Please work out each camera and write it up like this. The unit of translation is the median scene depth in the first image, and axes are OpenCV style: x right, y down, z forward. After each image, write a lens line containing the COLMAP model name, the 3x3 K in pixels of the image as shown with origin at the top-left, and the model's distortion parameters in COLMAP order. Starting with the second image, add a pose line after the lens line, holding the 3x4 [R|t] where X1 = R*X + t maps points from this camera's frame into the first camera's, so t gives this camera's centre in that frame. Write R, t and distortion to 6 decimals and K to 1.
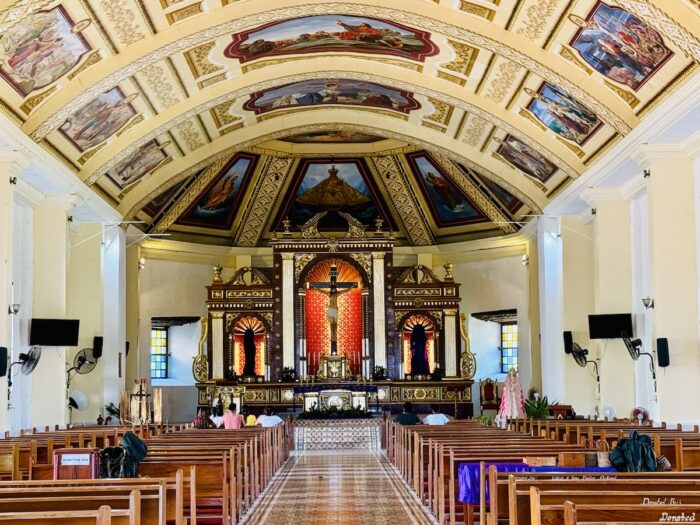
lens RADIAL K [[1556.0, 0, 350.0], [0, 1556.0, 262.5], [0, 0, 1]] dist [-0.024202, -0.122140]
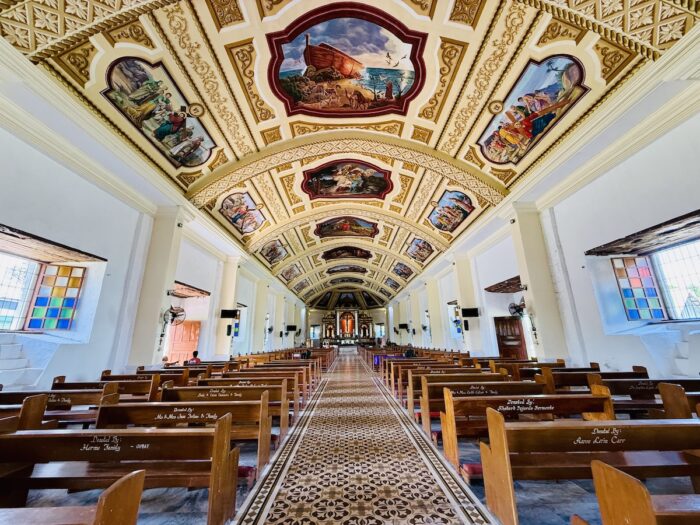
lens RADIAL K [[274.0, 0, 350.0], [0, 274.0, 262.5], [0, 0, 1]] dist [0.000027, -0.000047]
pose [[0.999996, -0.002861, -0.000134, -0.001351], [0.002782, 0.981254, -0.192699, 0.008997], [0.000683, 0.192698, 0.981258, 0.104606]]
